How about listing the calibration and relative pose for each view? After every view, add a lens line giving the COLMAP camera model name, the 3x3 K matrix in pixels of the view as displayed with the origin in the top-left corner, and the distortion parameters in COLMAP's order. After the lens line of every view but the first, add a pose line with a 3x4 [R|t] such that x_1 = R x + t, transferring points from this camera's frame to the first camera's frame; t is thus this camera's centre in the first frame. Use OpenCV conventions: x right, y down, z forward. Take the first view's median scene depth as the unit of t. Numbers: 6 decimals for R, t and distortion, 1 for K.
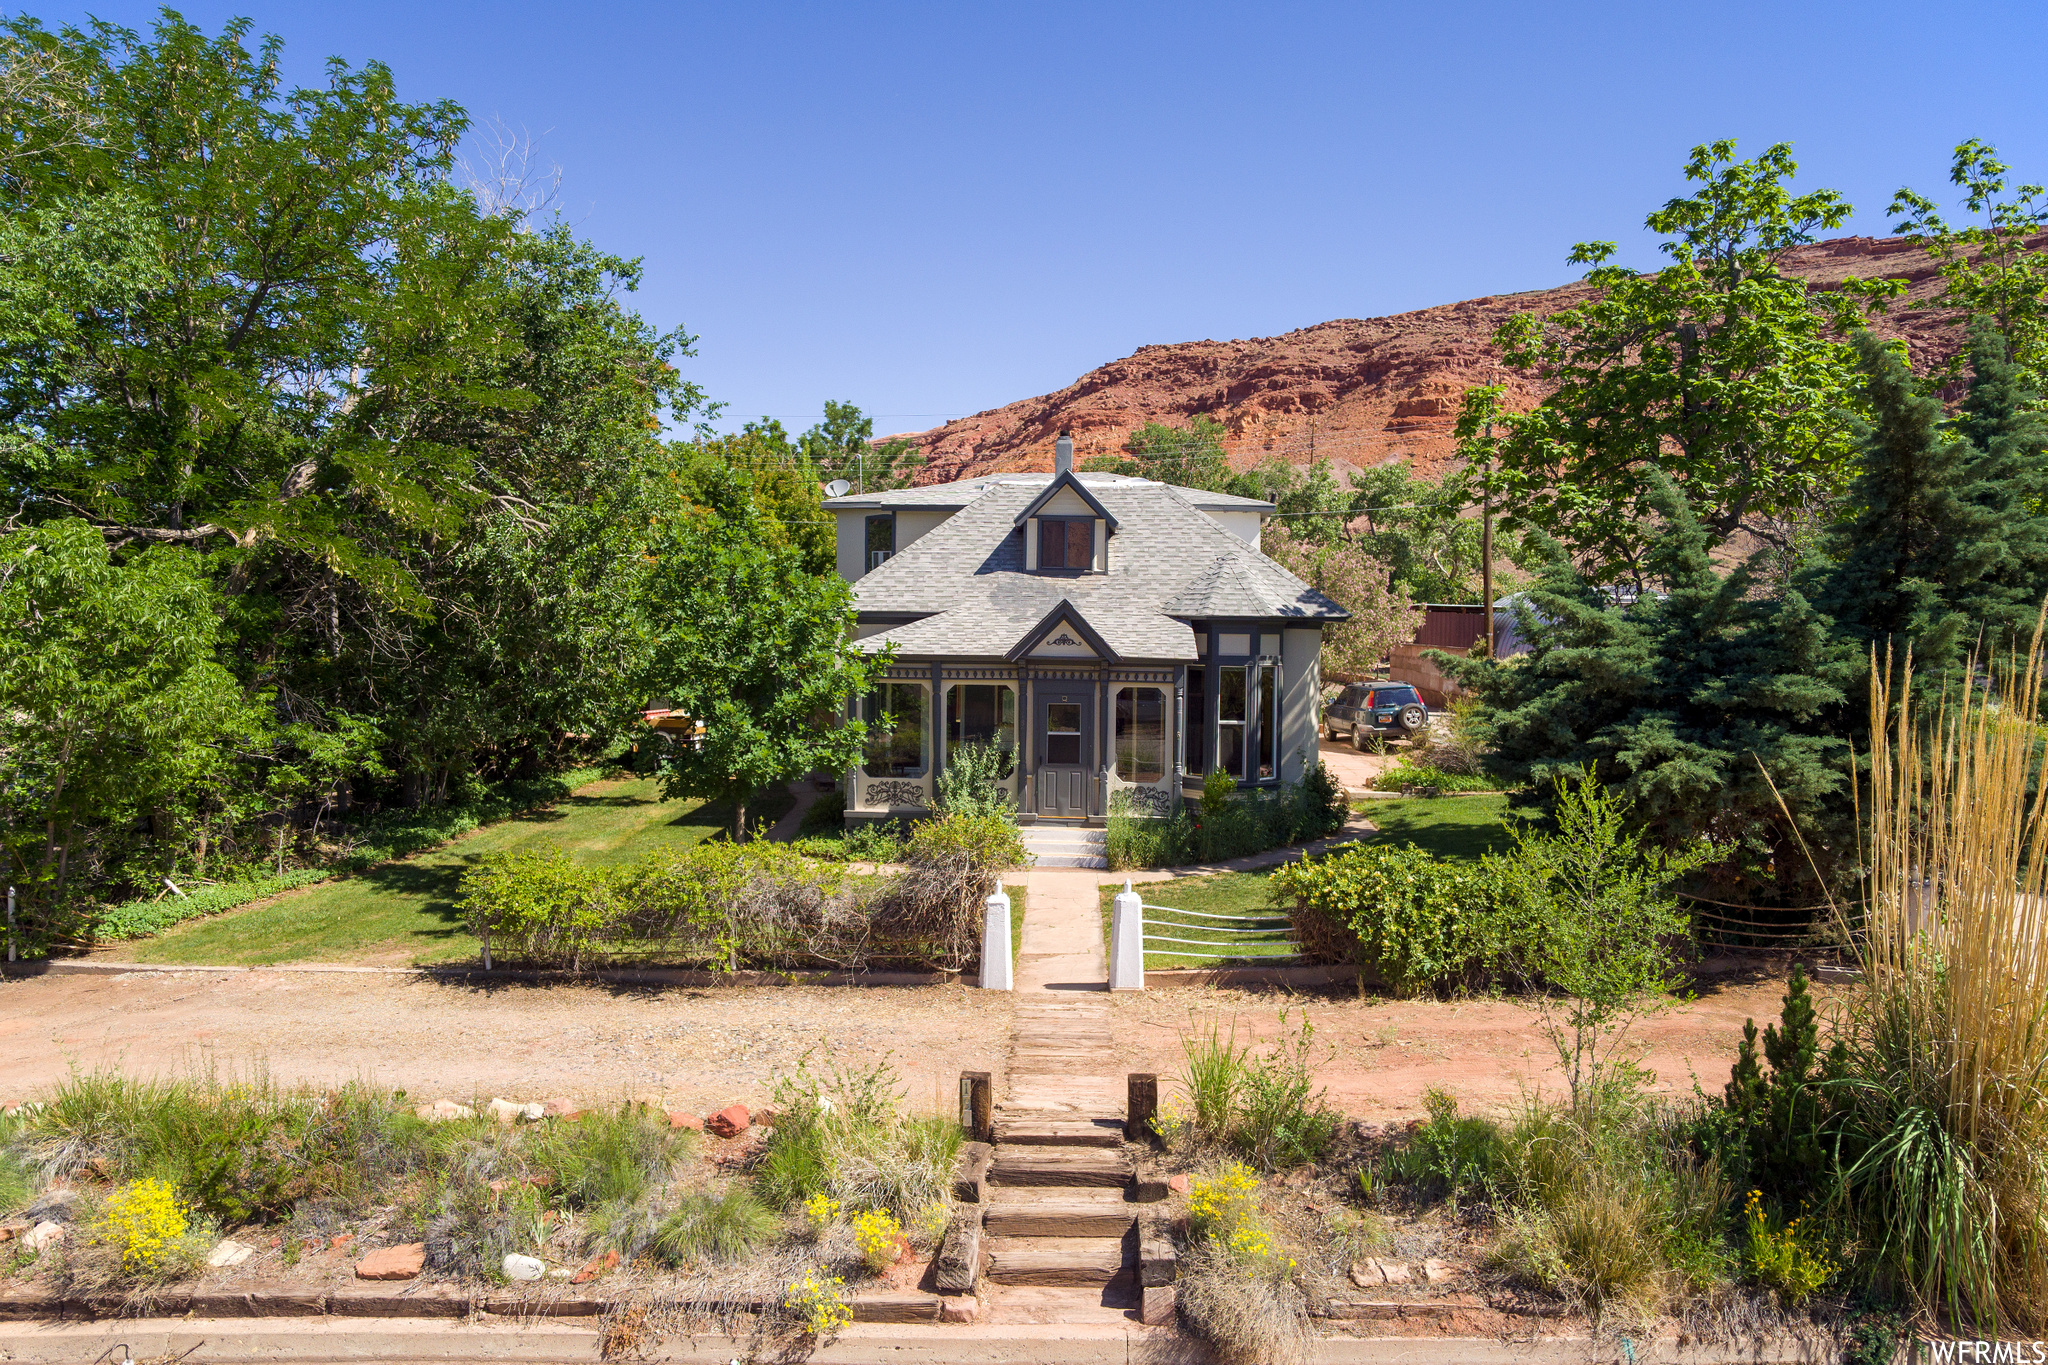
lens RADIAL K [[1332.5, 0, 1003.4], [0, 1332.5, 733.8], [0, 0, 1]] dist [-0.023207, 0.000623]
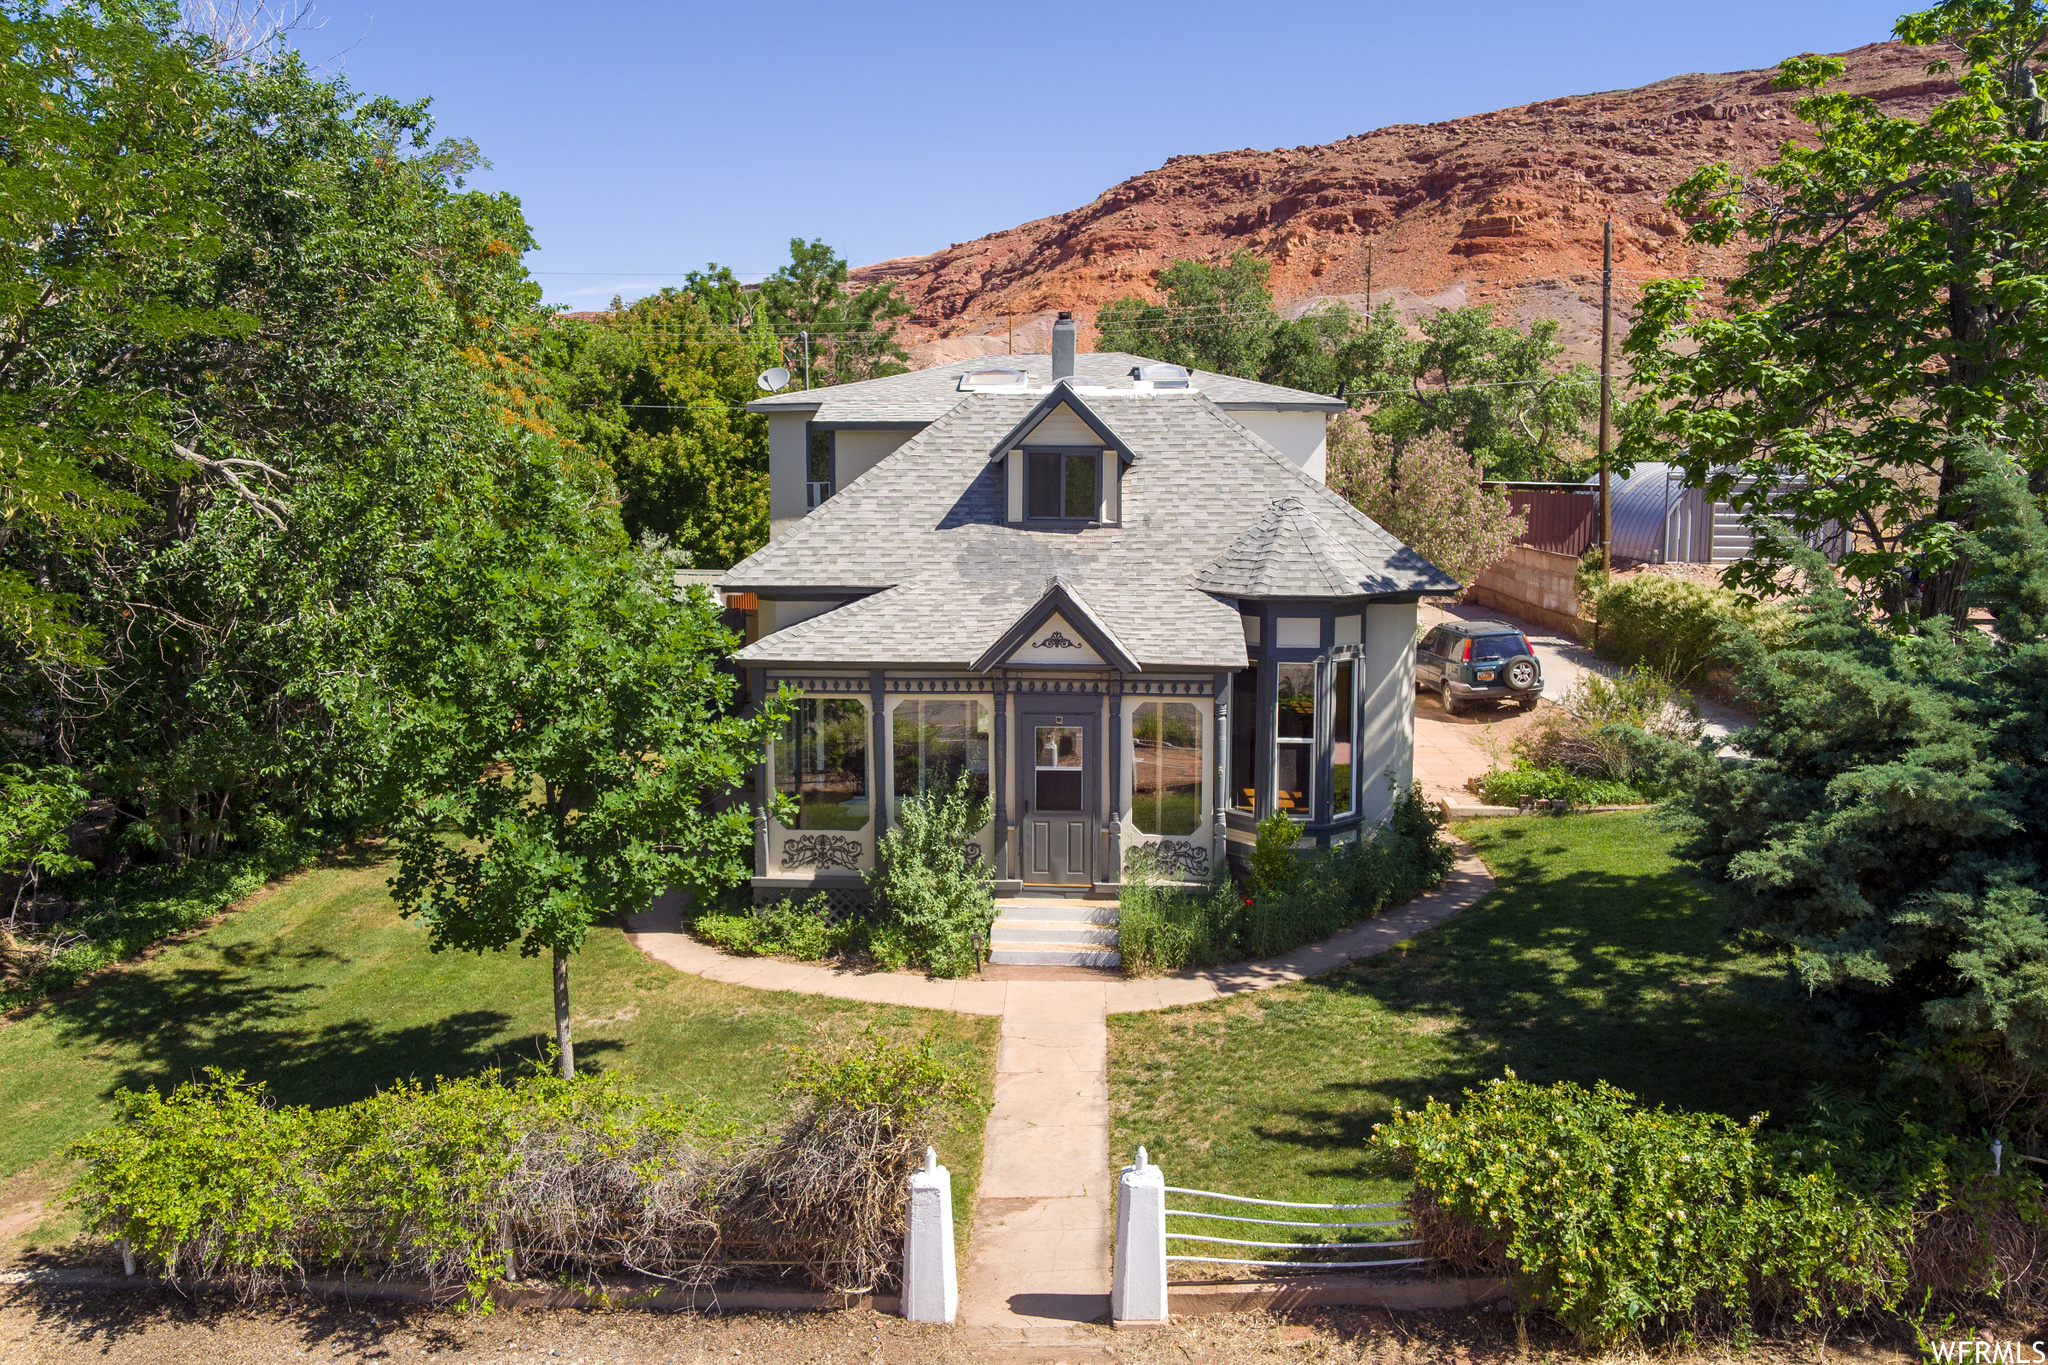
lens RADIAL K [[1495.9, 0, 1024.0], [0, 1495.9, 682.5], [0, 0, 1]] dist [-0.053555, 0.001354]
pose [[0.999933, -0.011427, 0.001806, 0.025943], [0.011307, 0.998353, 0.056244, -0.090185], [-0.002446, -0.056220, 0.998415, 0.209699]]
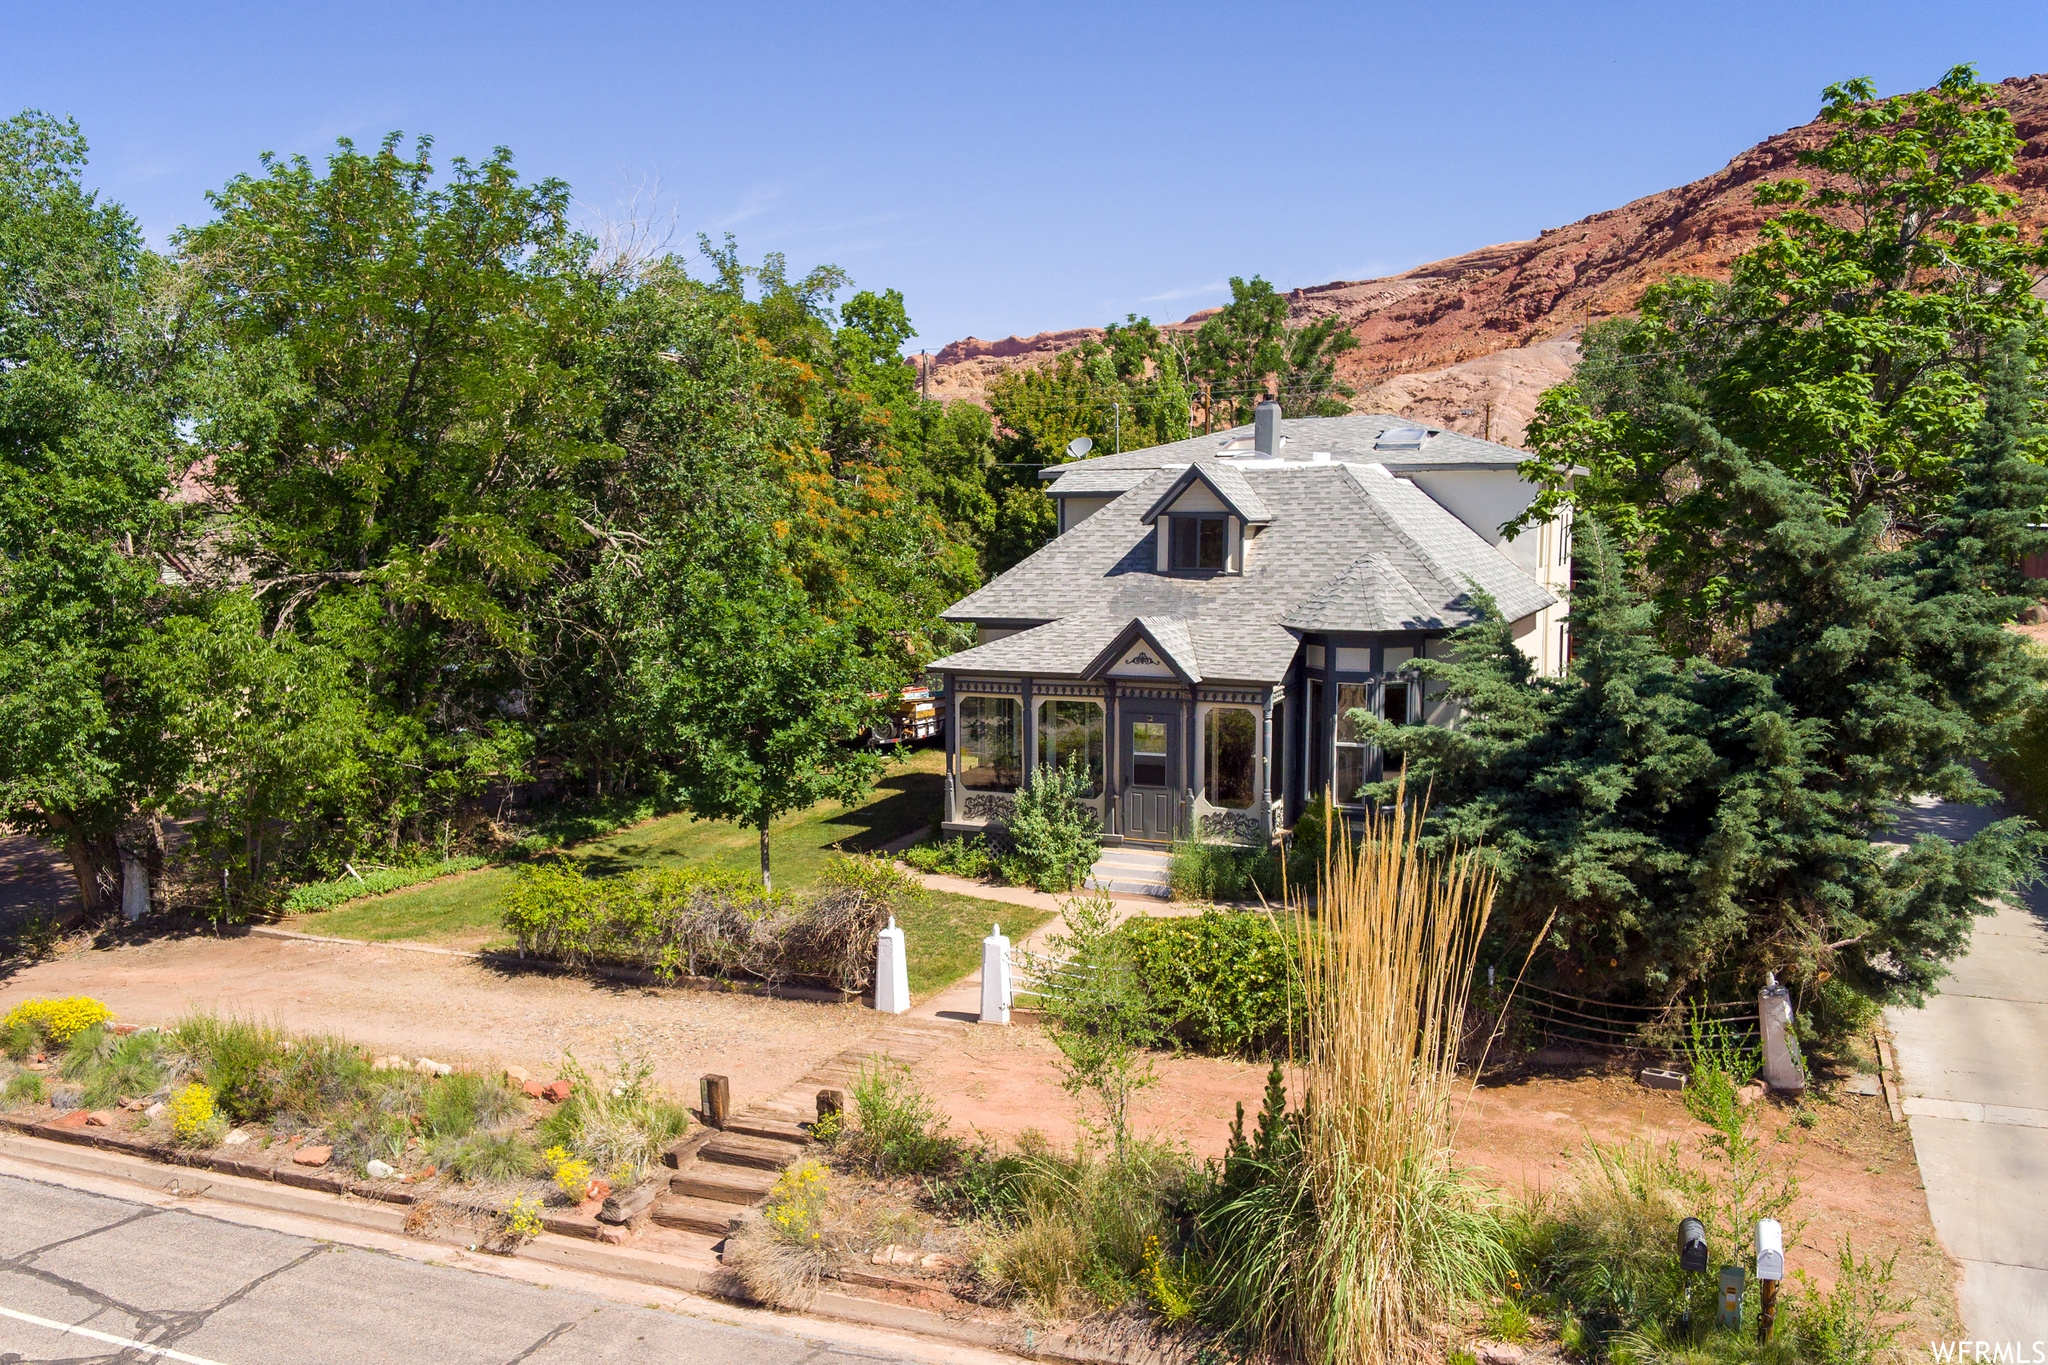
lens RADIAL K [[1669.1, 0, 911.2], [0, 1669.1, 833.3], [0, 0, 1]] dist [-0.004804, -0.084706]
pose [[0.921673, 0.050802, -0.384627, 0.351896], [-0.009520, 0.994053, 0.108482, -0.072233], [0.387850, -0.096323, 0.916676, -0.178970]]
